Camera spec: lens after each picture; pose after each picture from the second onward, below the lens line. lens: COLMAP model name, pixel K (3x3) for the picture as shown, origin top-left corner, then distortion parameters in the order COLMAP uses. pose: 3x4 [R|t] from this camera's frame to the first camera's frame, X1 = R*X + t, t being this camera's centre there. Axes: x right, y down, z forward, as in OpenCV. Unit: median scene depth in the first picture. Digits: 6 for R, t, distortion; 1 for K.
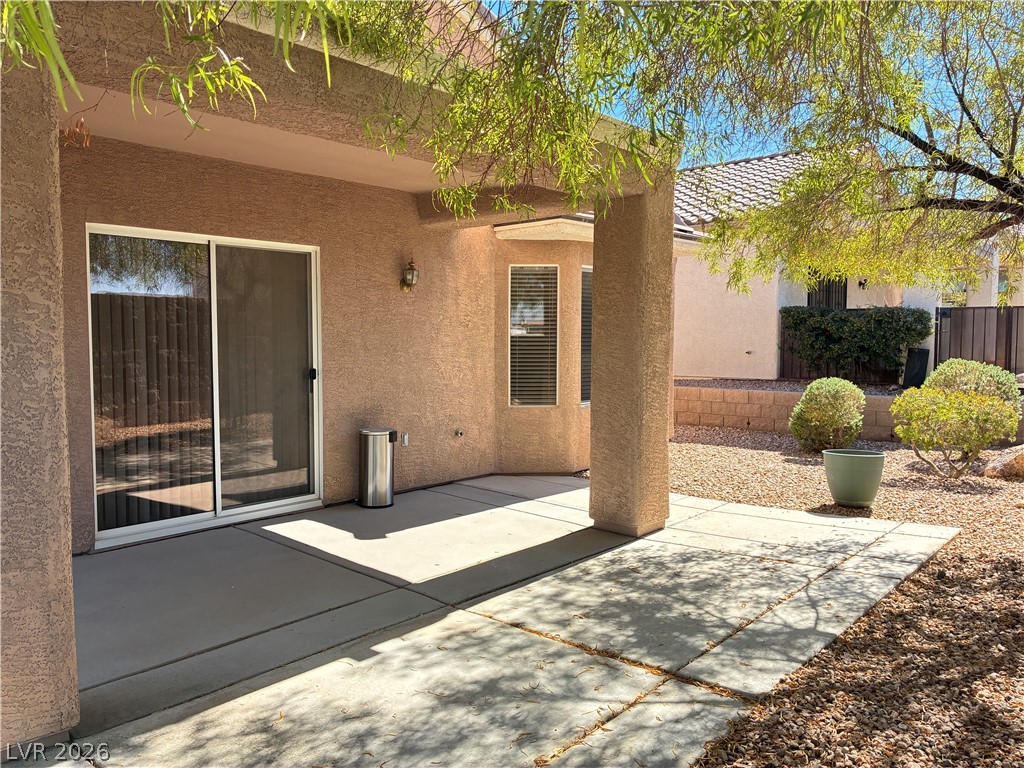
lens RADIAL K [[783.9, 0, 513.0], [0, 783.9, 387.2], [0, 0, 1]] dist [0.044806, -0.053628]
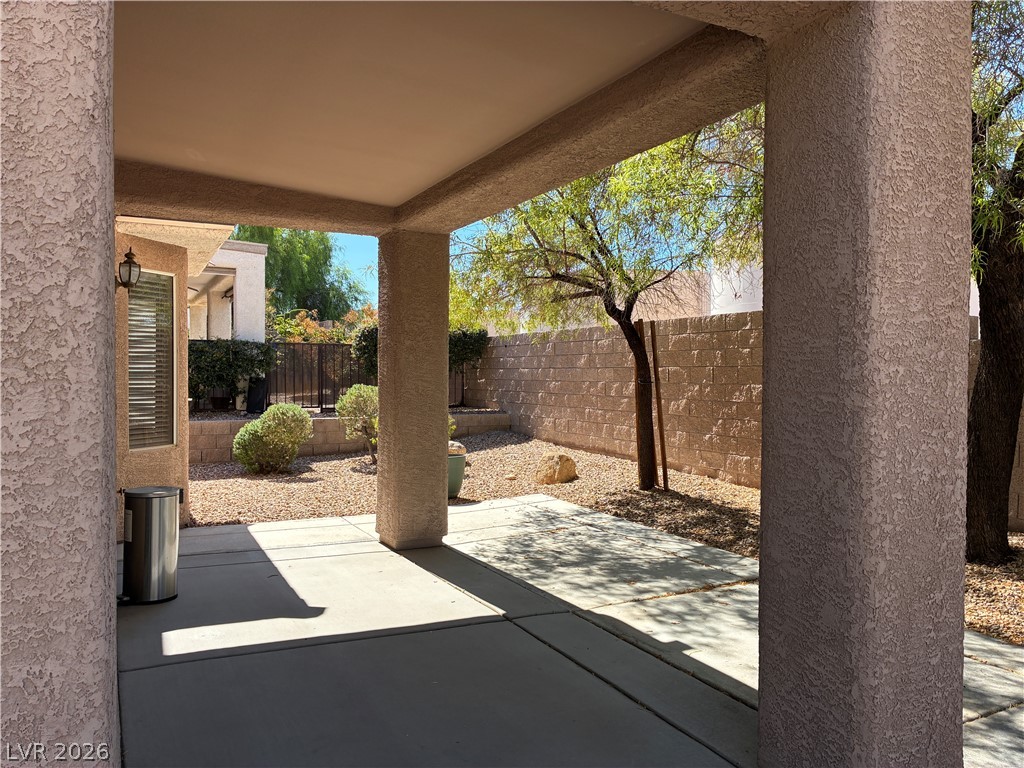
lens RADIAL K [[783.9, 0, 513.8], [0, 783.9, 379.8], [0, 0, 1]] dist [0.044806, -0.053628]
pose [[0.358742, -0.003070, 0.933432, -1.089066], [0.051913, 0.998513, -0.016667, -0.020909], [-0.931992, 0.054436, 0.358368, 0.675139]]
